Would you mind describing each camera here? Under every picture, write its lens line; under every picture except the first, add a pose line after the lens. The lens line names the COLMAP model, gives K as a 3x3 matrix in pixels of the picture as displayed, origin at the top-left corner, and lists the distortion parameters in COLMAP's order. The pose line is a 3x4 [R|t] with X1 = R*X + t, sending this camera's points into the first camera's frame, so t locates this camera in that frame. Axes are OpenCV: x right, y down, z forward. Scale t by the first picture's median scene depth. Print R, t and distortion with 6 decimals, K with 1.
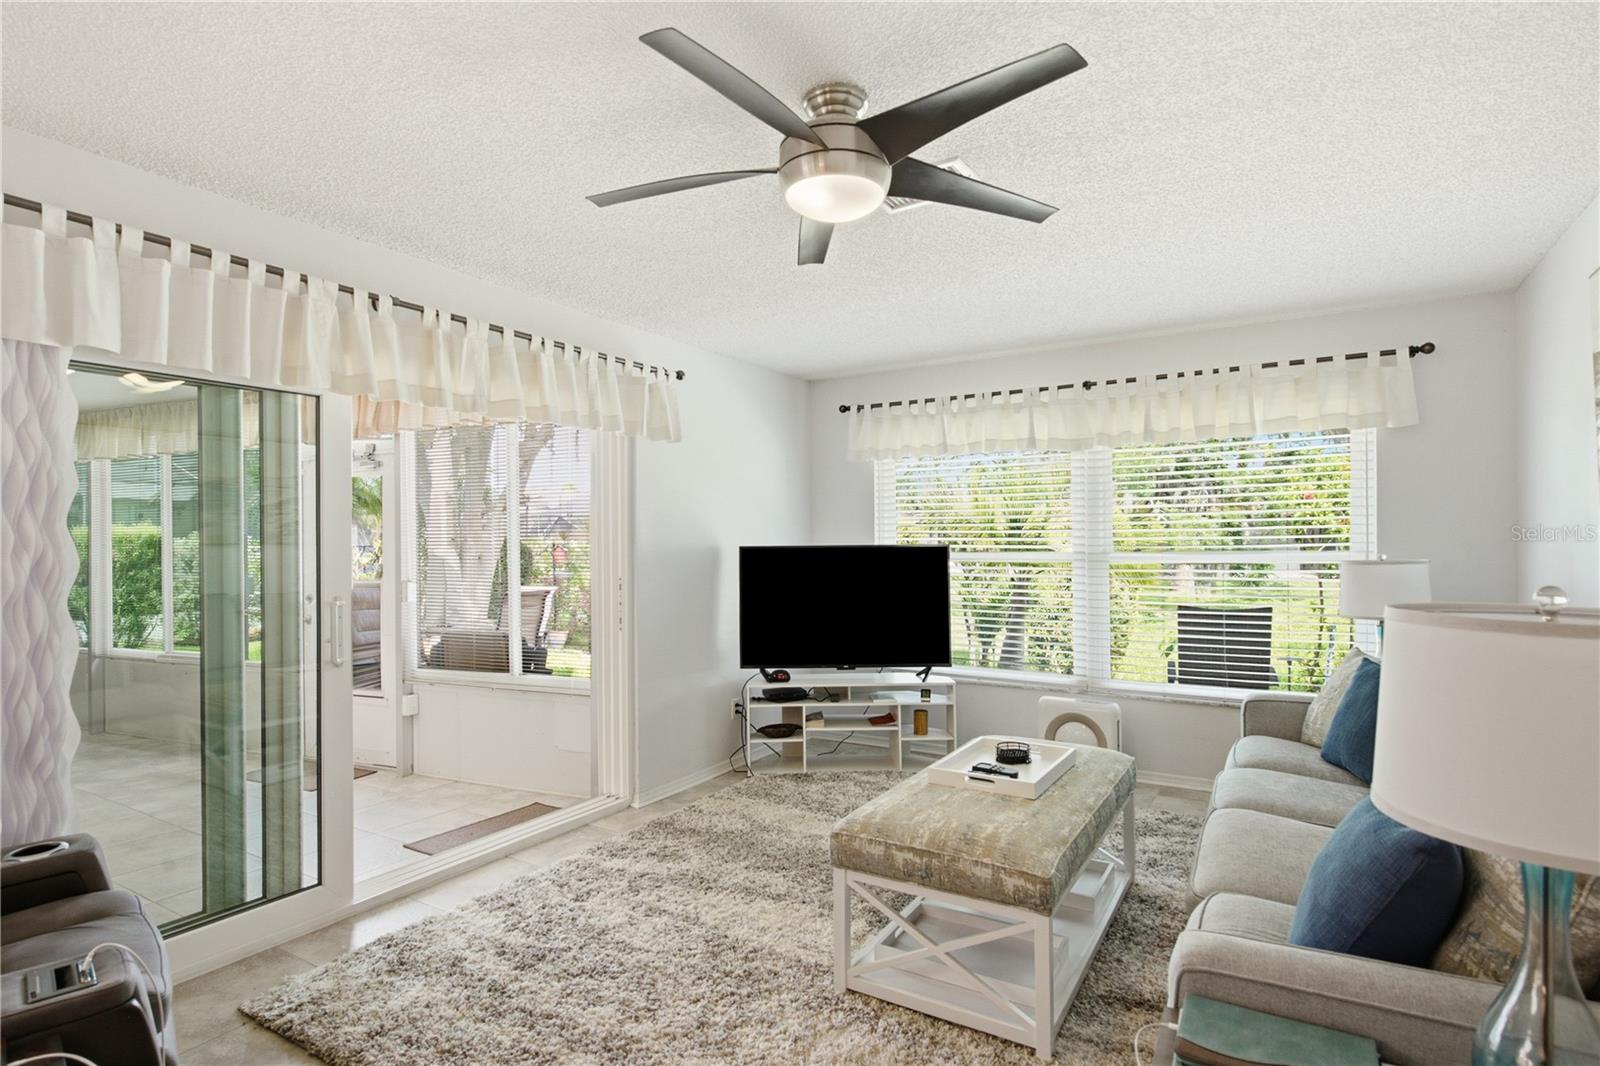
lens RADIAL K [[814.6, 0, 800.0], [0, 814.6, 539.1], [0, 0, 1]] dist [-0.000524, -0.000679]
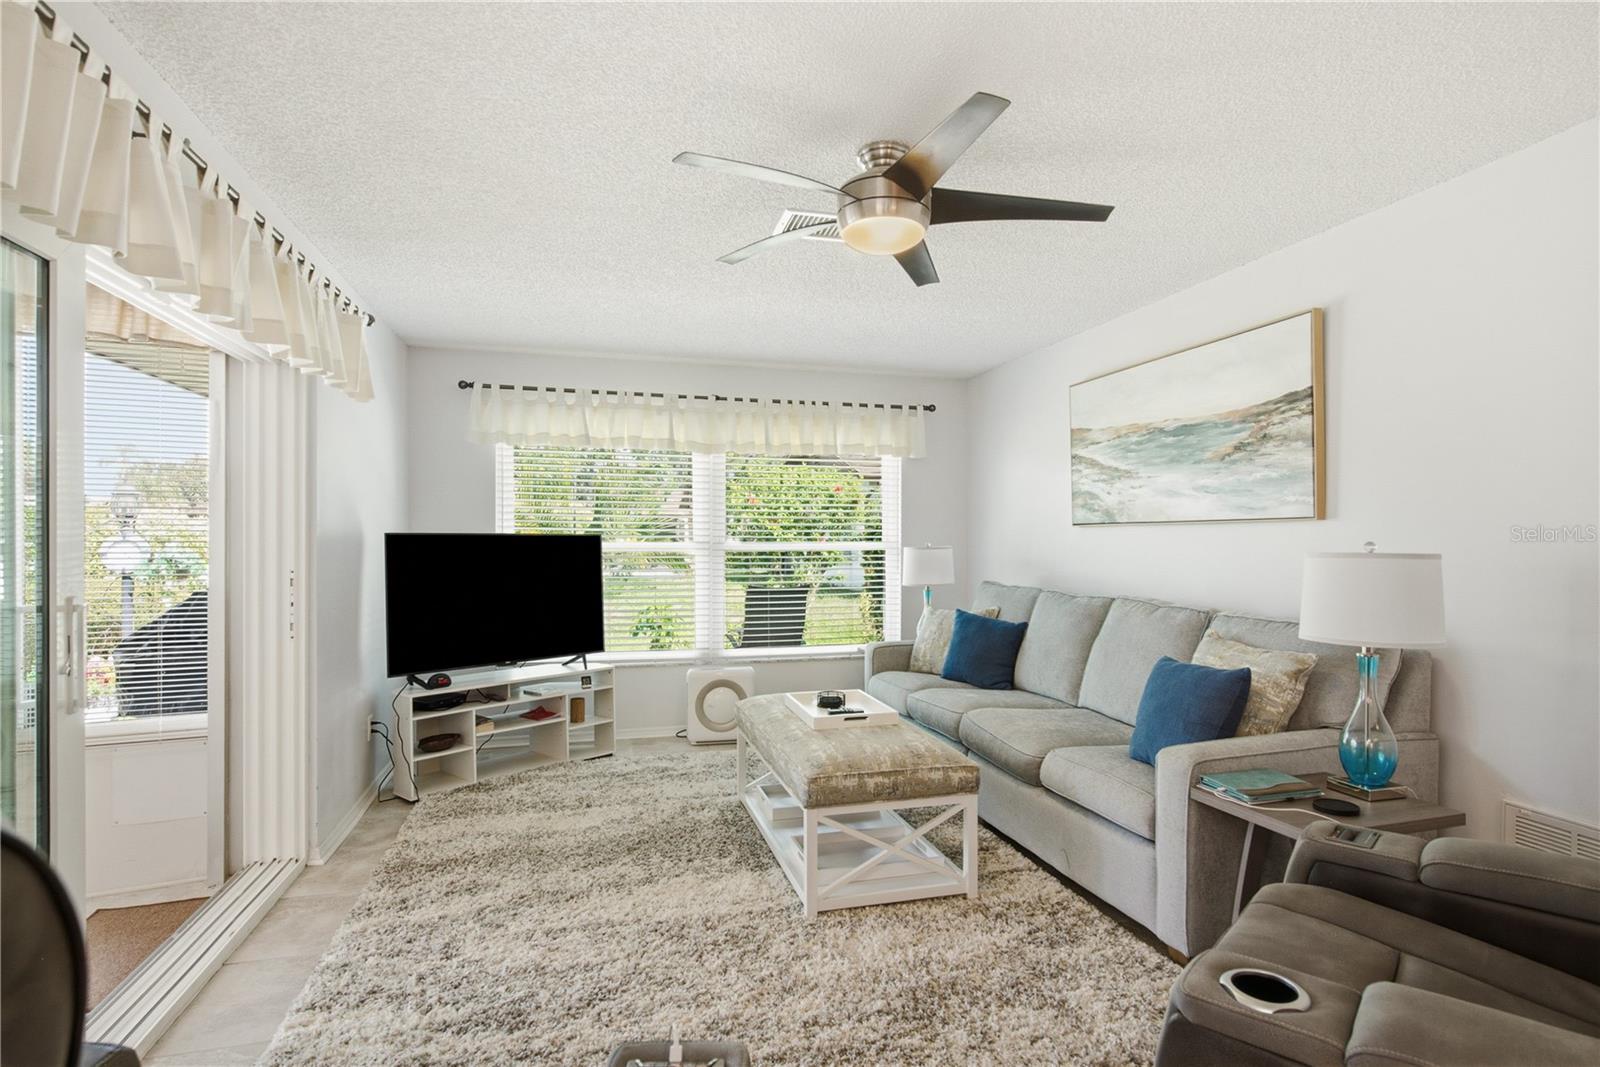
lens RADIAL K [[805.8, 0, 800.6], [0, 805.8, 539.7], [0, 0, 1]] dist [0.001871, -0.000830]
pose [[0.681391, 0.008334, 0.731872, -0.427500], [-0.009232, 0.999953, -0.002791, 0.015553], [-0.731861, -0.004855, 0.681436, 0.130487]]
